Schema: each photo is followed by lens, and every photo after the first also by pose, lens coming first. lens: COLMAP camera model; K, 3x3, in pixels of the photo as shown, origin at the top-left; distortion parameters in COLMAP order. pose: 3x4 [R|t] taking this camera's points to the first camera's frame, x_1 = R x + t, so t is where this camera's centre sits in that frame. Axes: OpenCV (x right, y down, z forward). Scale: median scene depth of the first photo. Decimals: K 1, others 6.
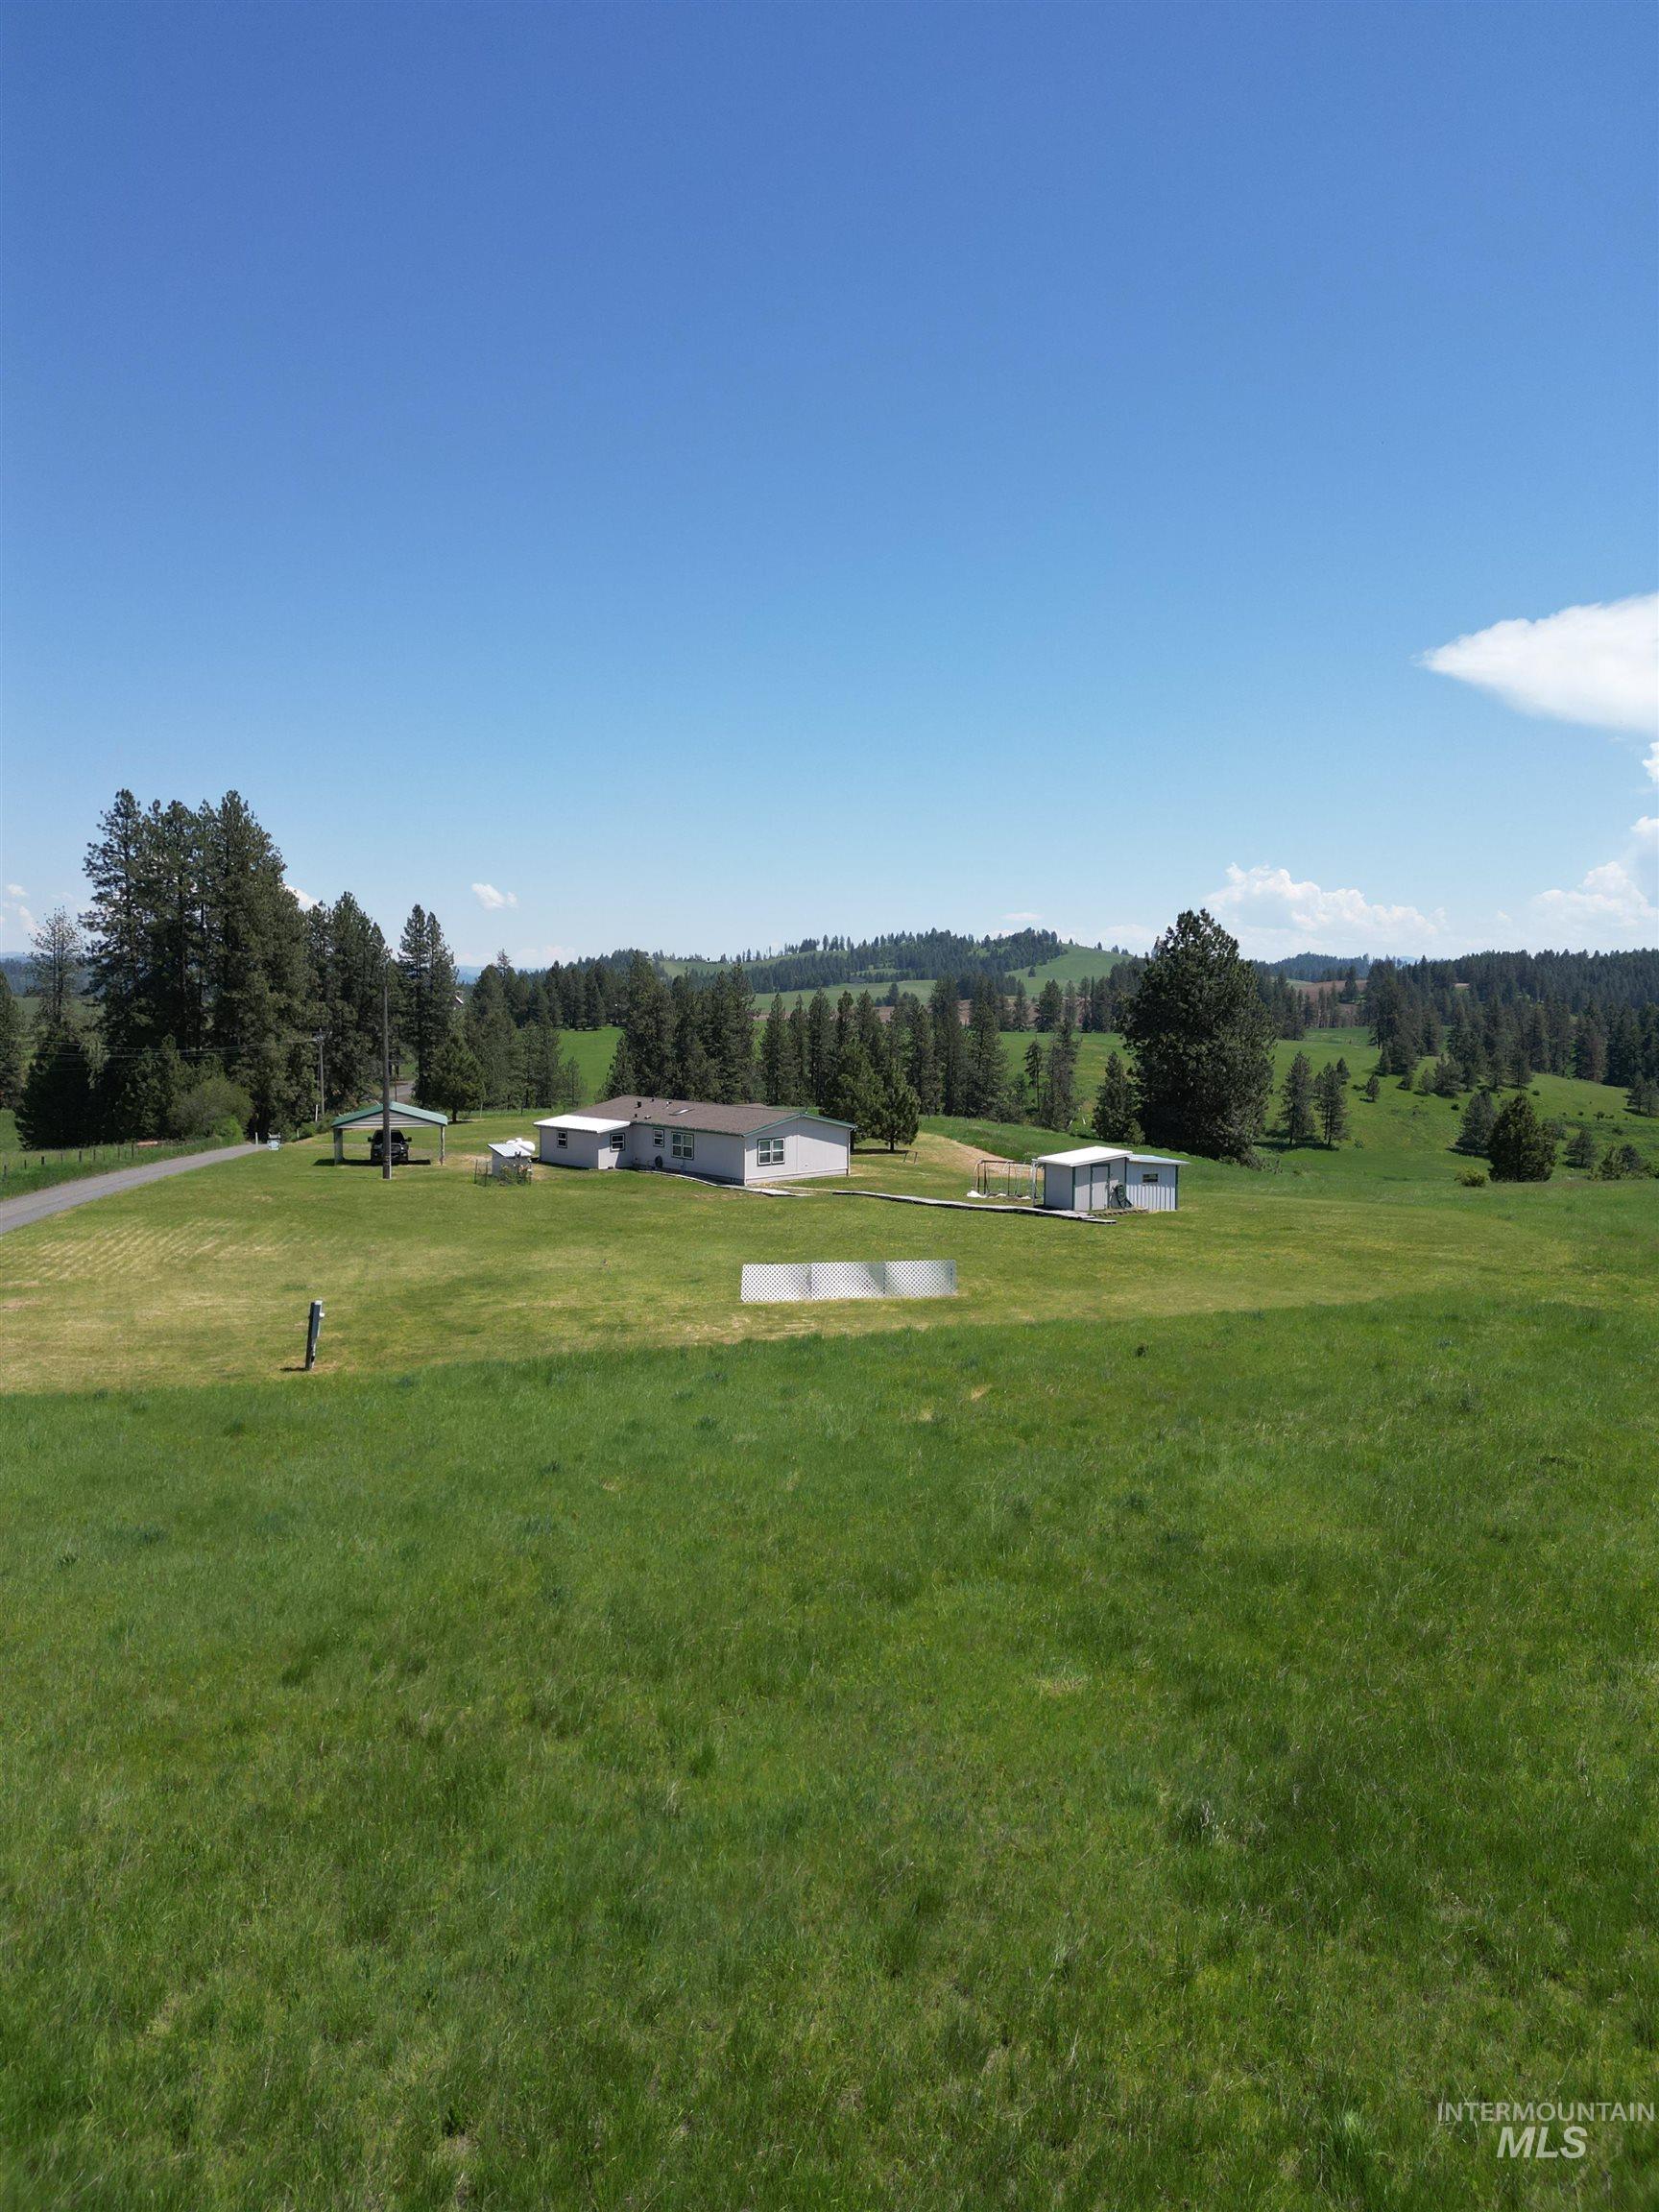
lens RADIAL K [[1540.3, 0, 826.6], [0, 1540.3, 1109.6], [0, 0, 1]] dist [0.085973, -0.089112]
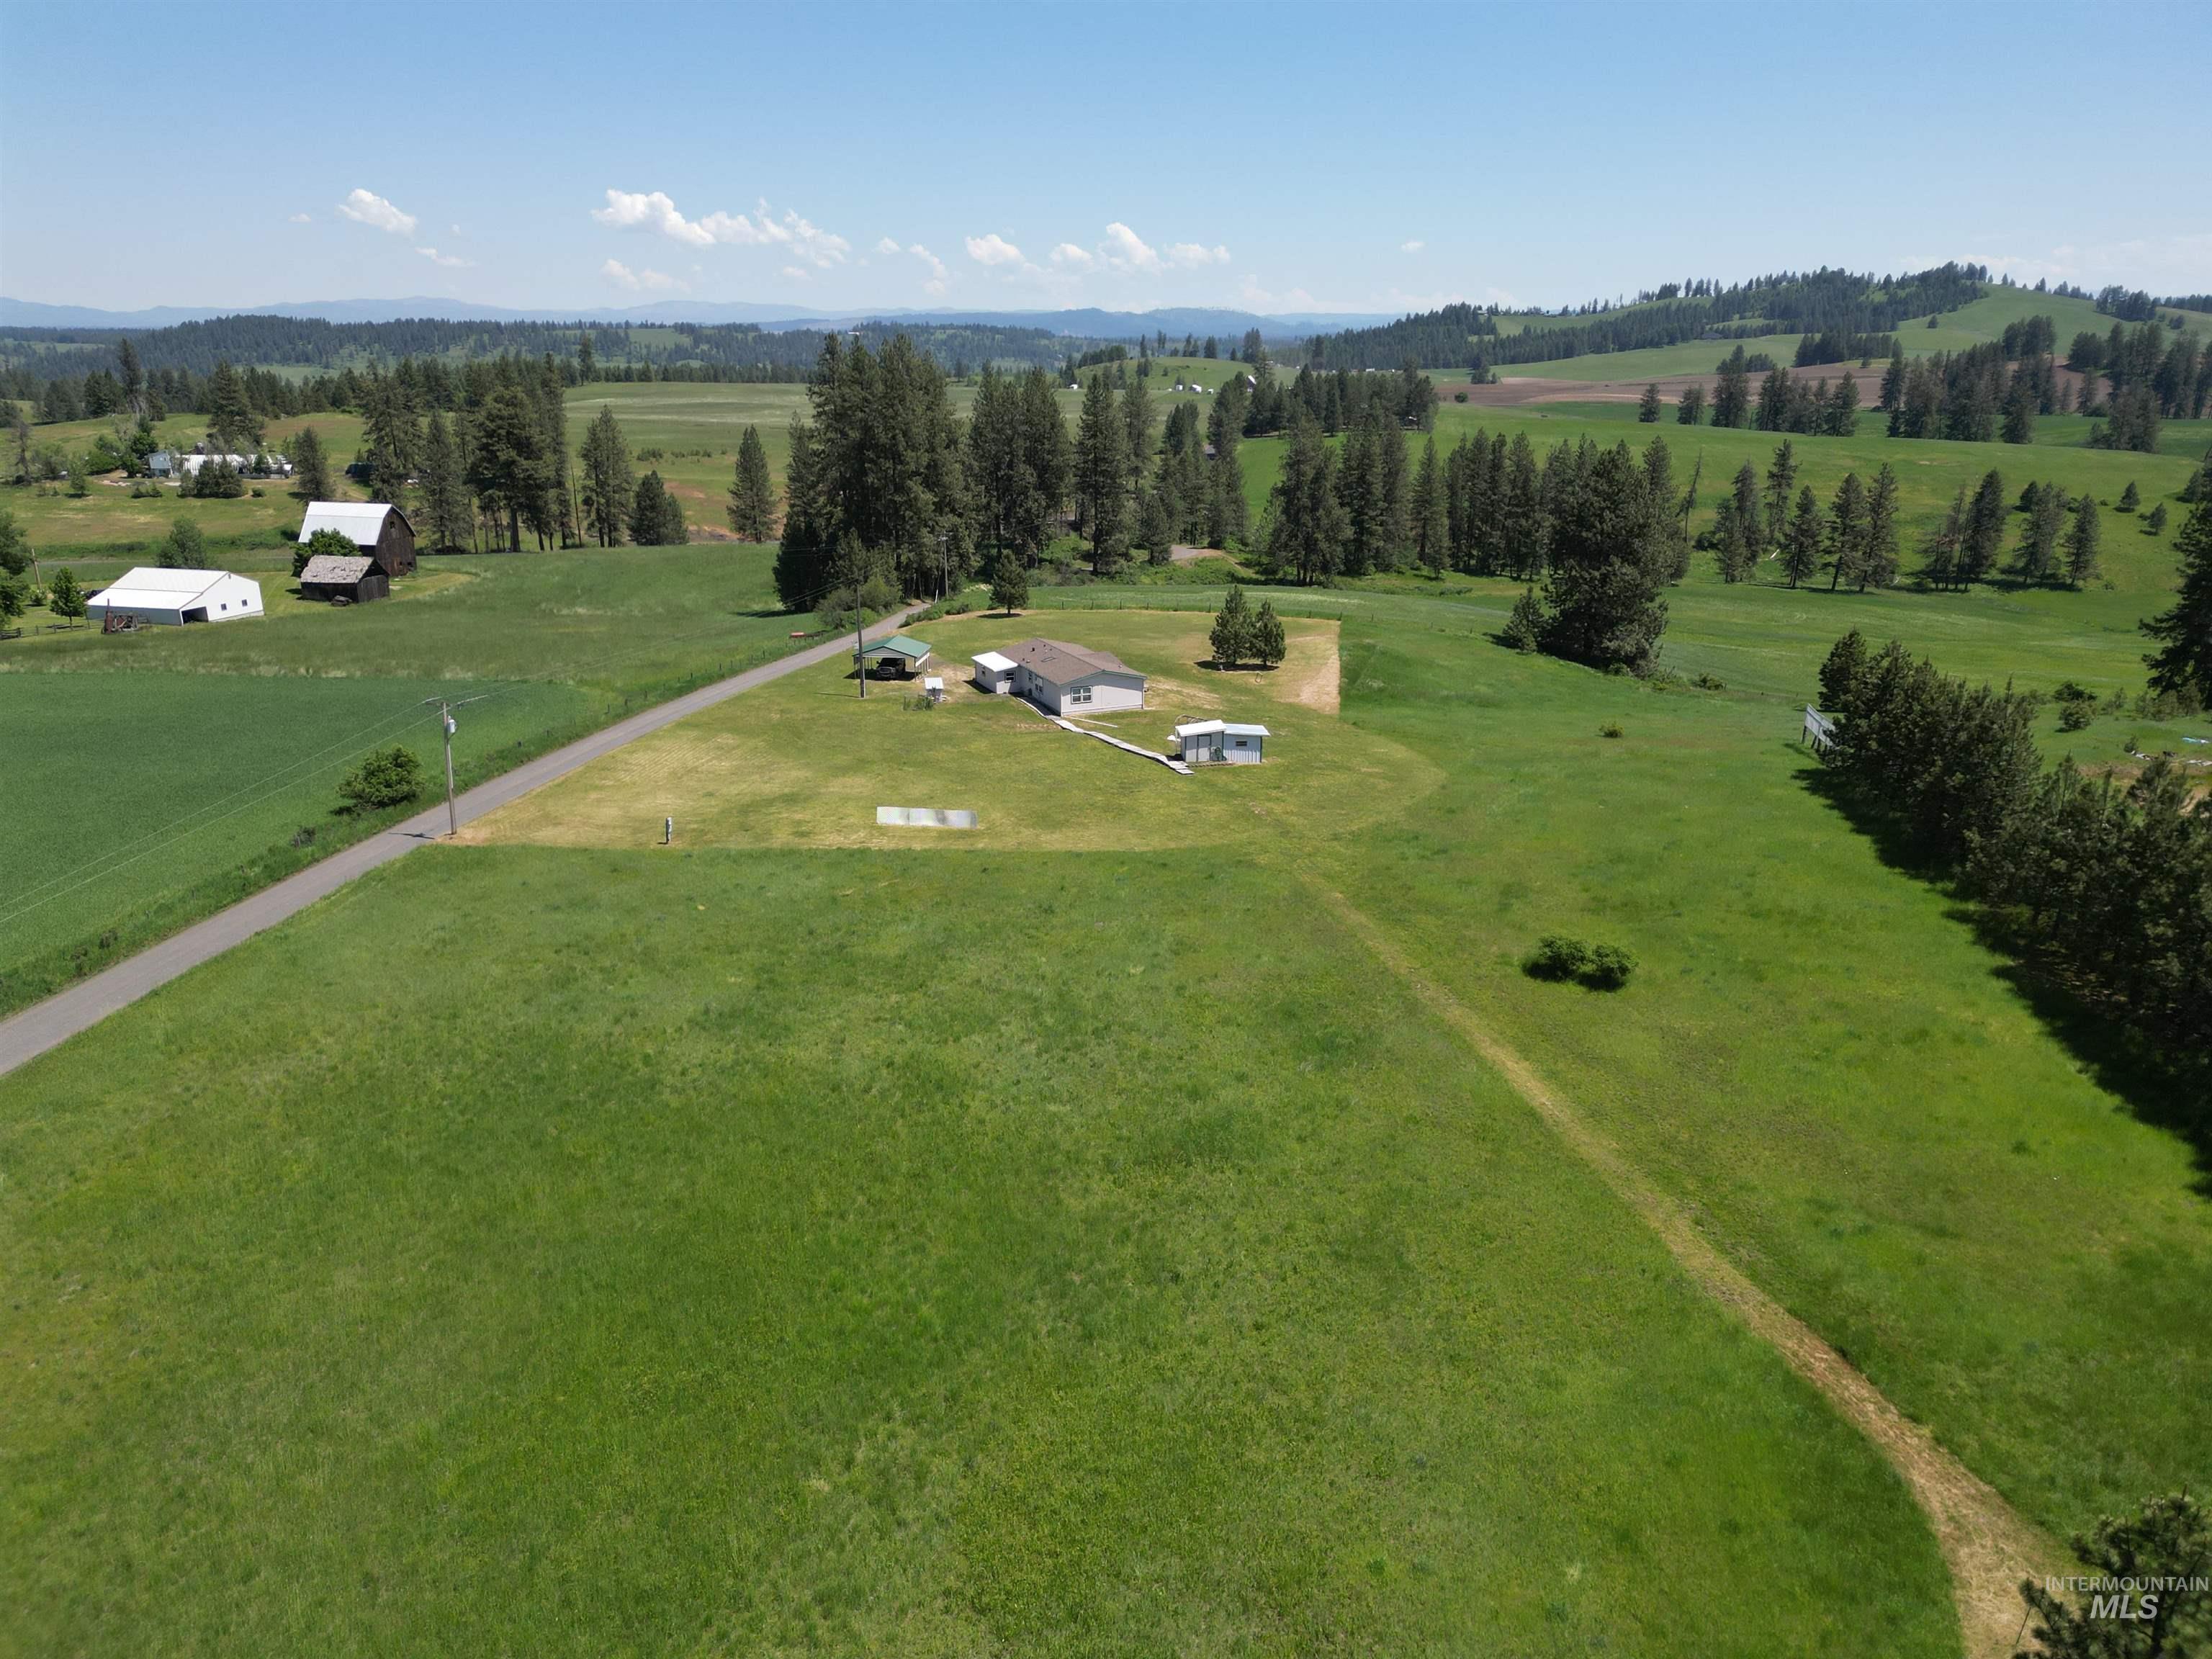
lens RADIAL K [[1540.3, 0, 1102.2], [0, 1540.3, 829.6], [0, 0, 1]] dist [0.085973, -0.089112]
pose [[0.937201, 0.096503, -0.335175, 0.104995], [-0.017658, 0.972858, 0.230730, -0.040483], [0.348344, -0.210322, 0.913467, -0.095448]]
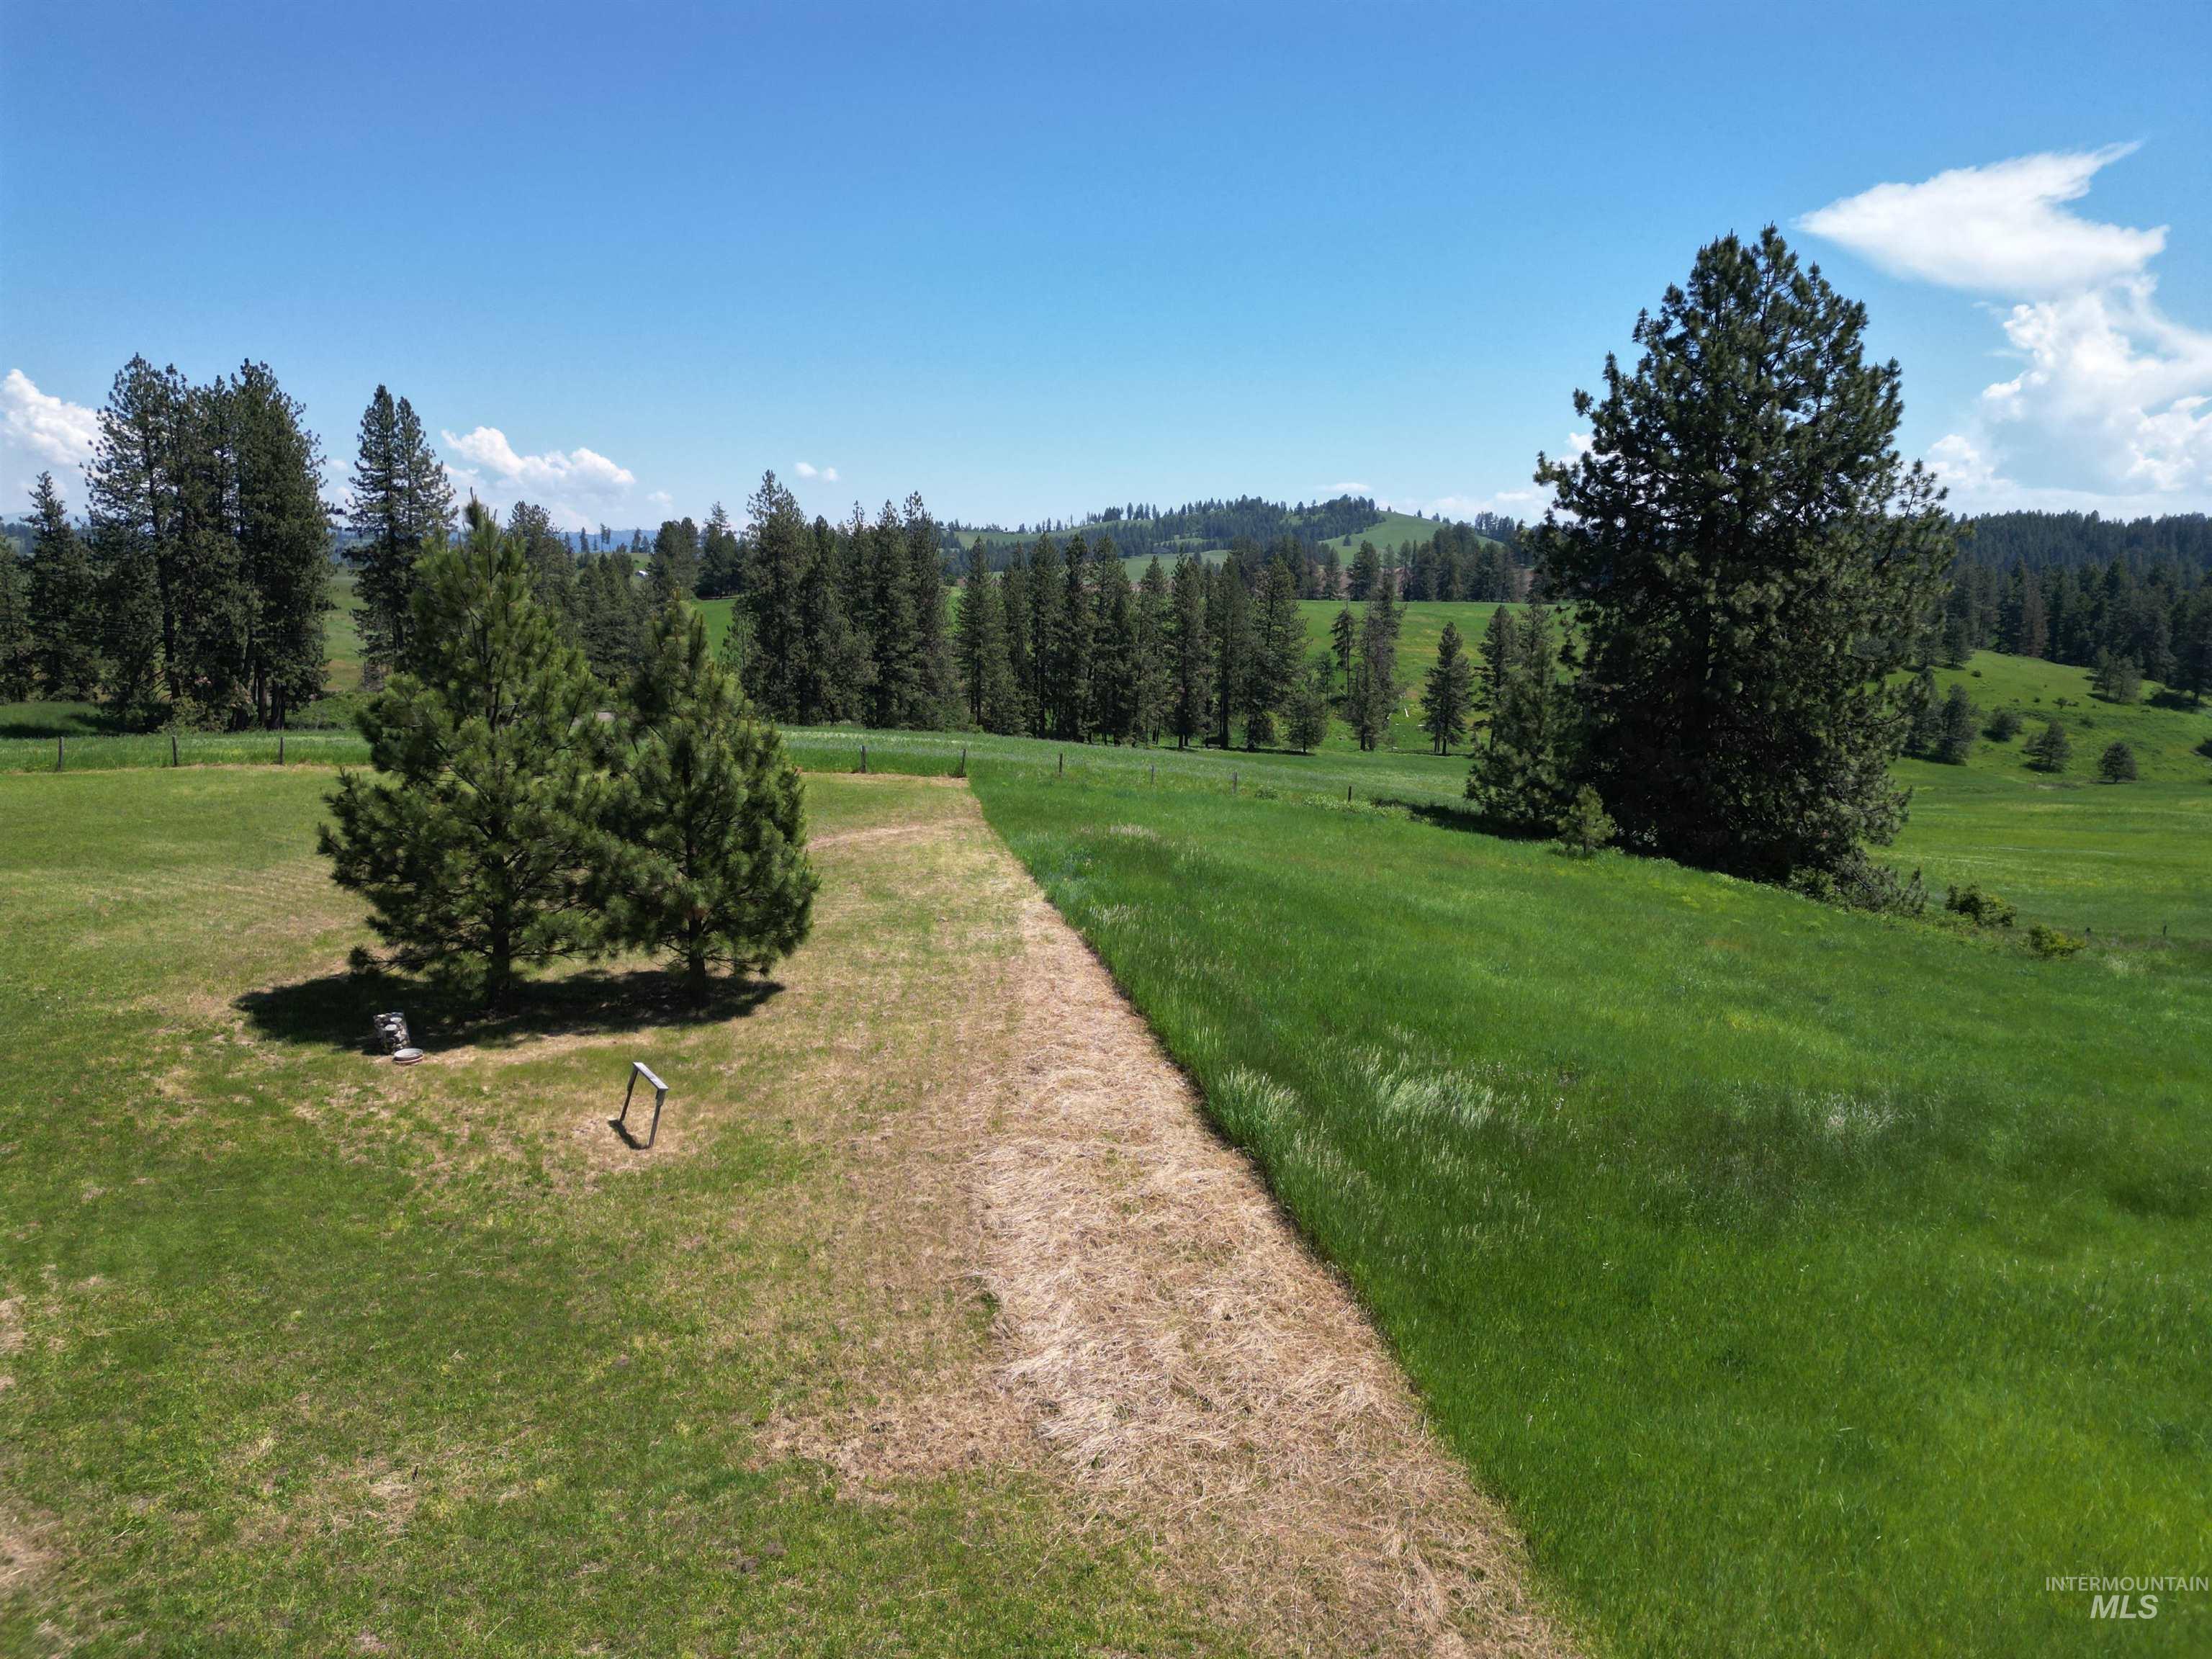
lens RADIAL K [[1543.2, 0, 1105.1], [0, 1543.2, 824.6], [0, 0, 1]] dist [0.081010, -0.074266]
pose [[0.999779, 0.003054, -0.020815, 0.030224], [-0.001186, 0.996018, 0.089142, -0.005709], [0.021004, -0.089098, 0.995801, 0.207902]]
